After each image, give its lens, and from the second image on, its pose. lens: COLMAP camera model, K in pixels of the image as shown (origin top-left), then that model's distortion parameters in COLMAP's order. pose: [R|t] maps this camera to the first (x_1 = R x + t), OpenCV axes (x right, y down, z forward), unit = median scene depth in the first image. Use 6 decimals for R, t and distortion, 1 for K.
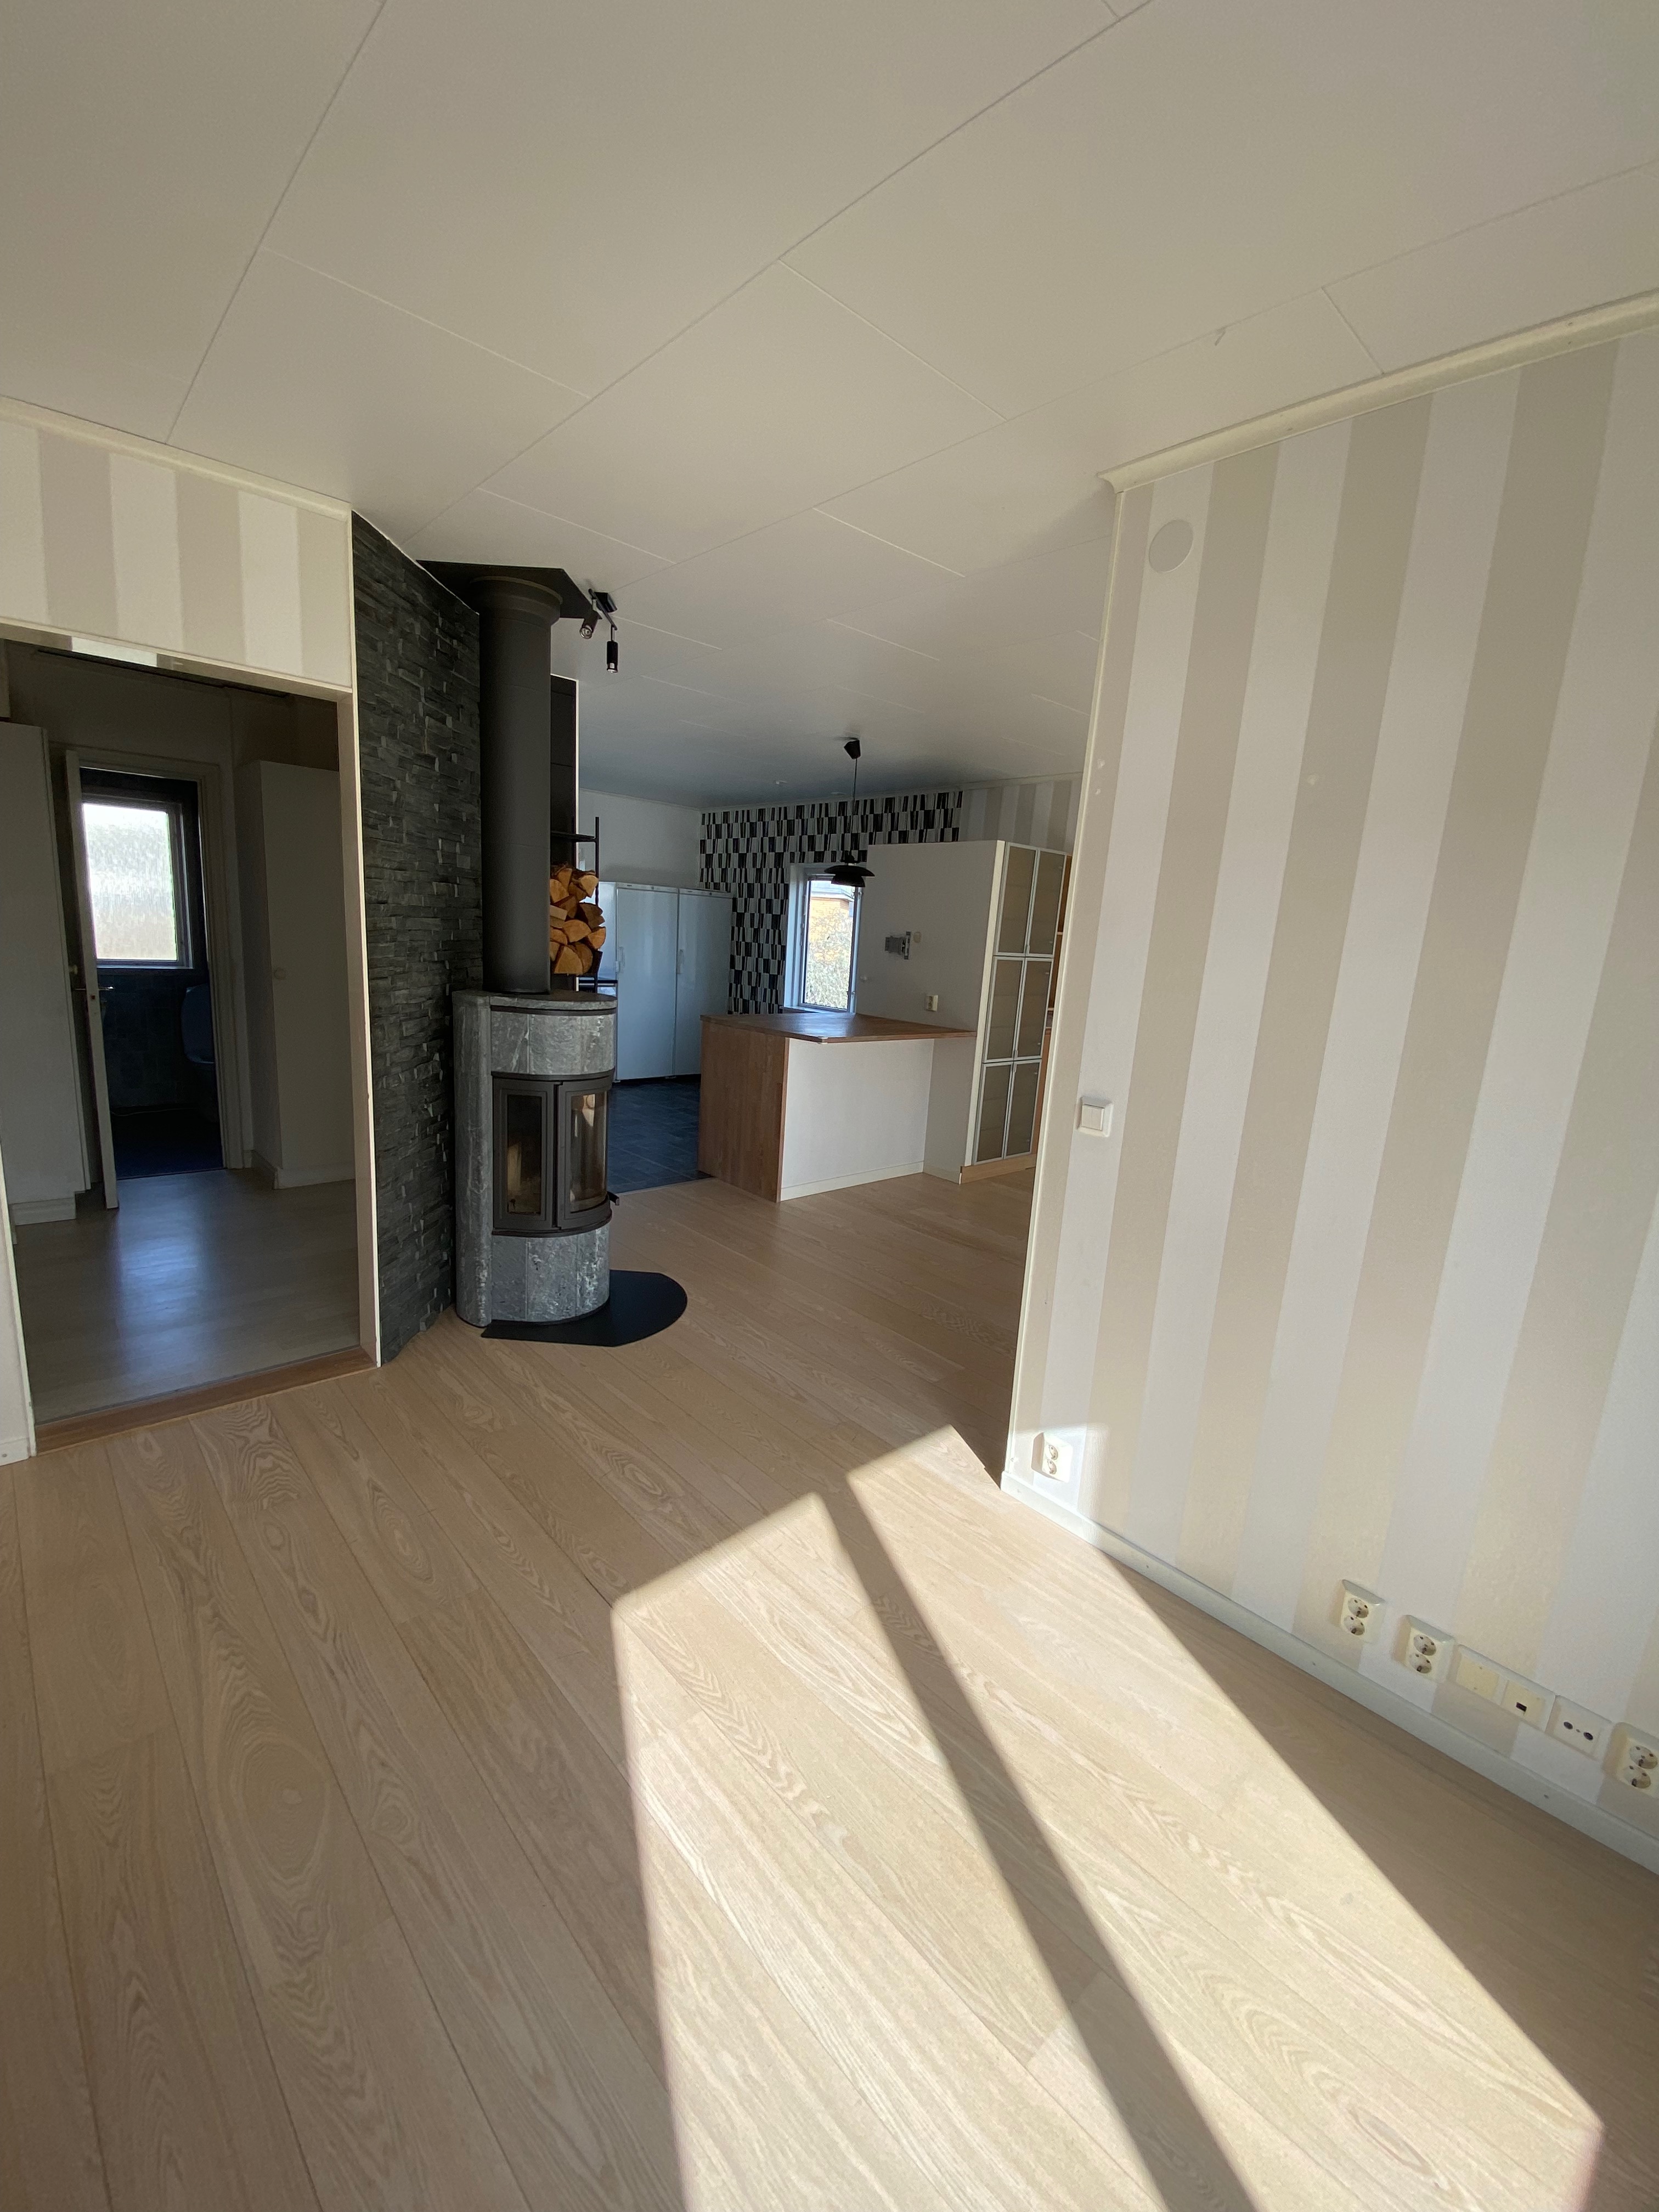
lens RADIAL K [[910.7, 0, 829.5], [0, 910.7, 1106.0], [0, 0, 1]] dist [-0.000390, -0.000033]
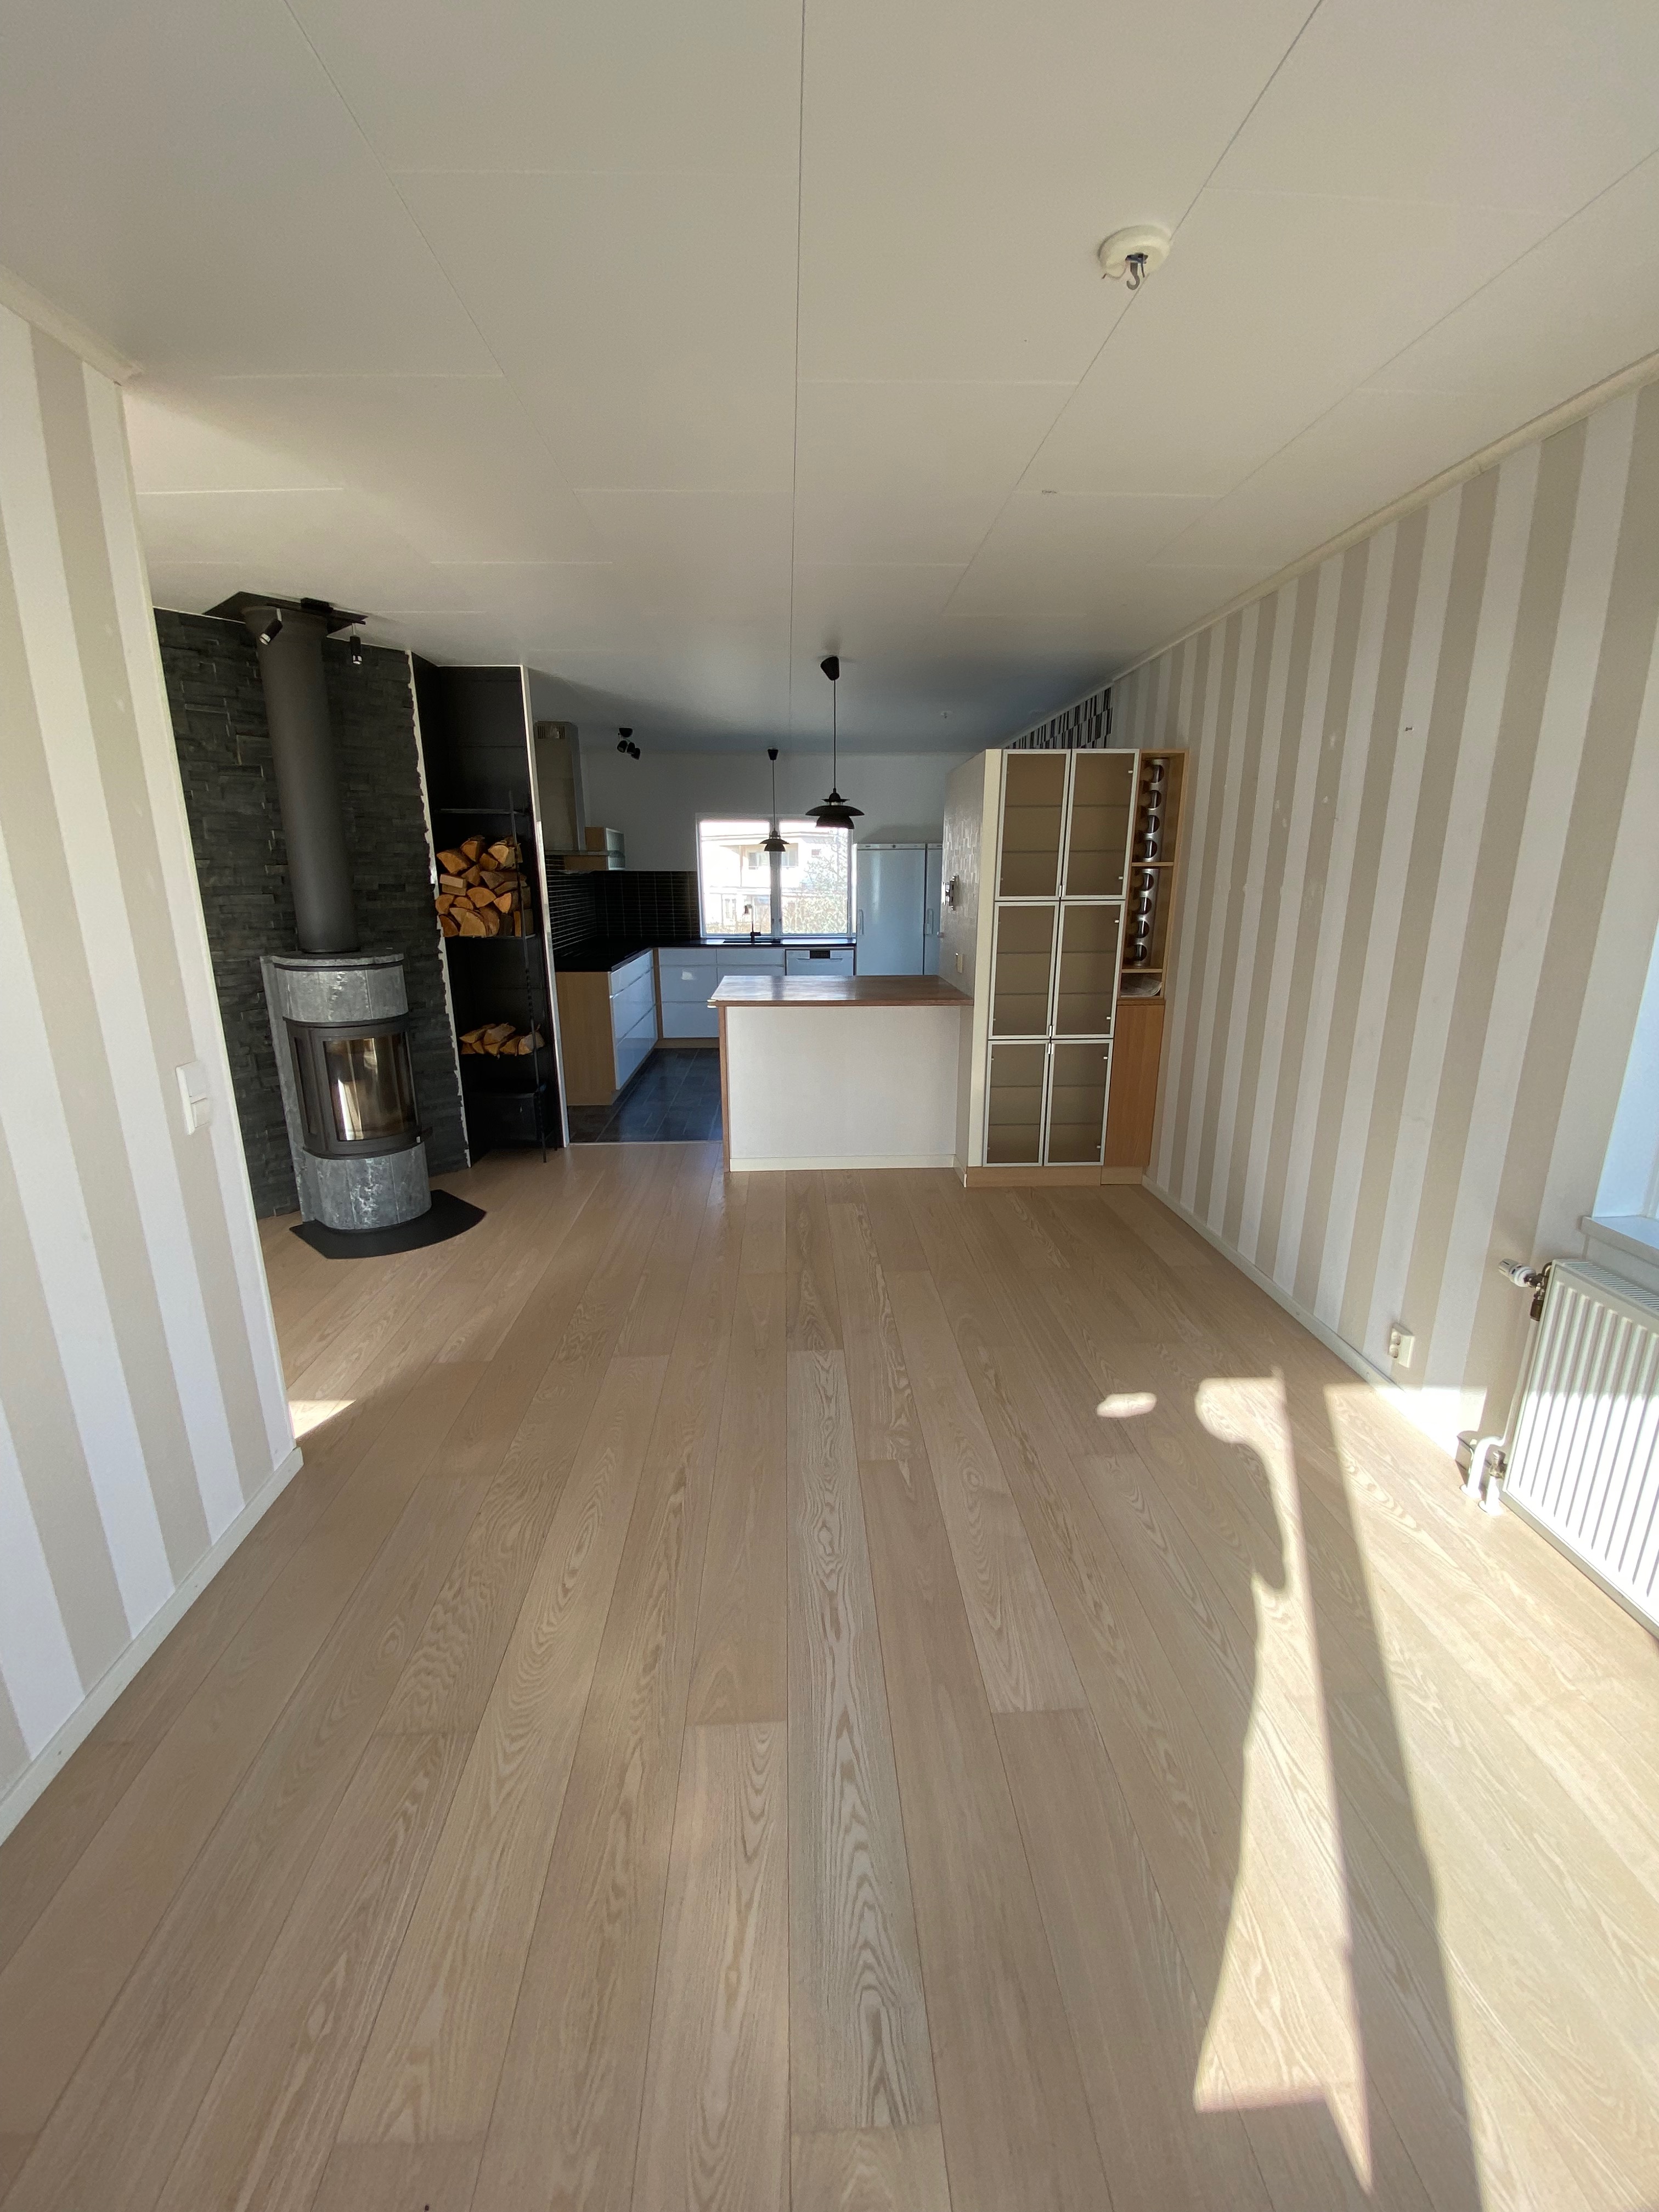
lens RADIAL K [[910.7, 0, 829.5], [0, 910.7, 1106.0], [0, 0, 1]] dist [-0.000390, -0.000033]
pose [[0.762487, 0.097505, -0.639614, 0.612469], [-0.074129, 0.995235, 0.063347, -0.031385], [0.642743, -0.000887, 0.766081, 0.328644]]
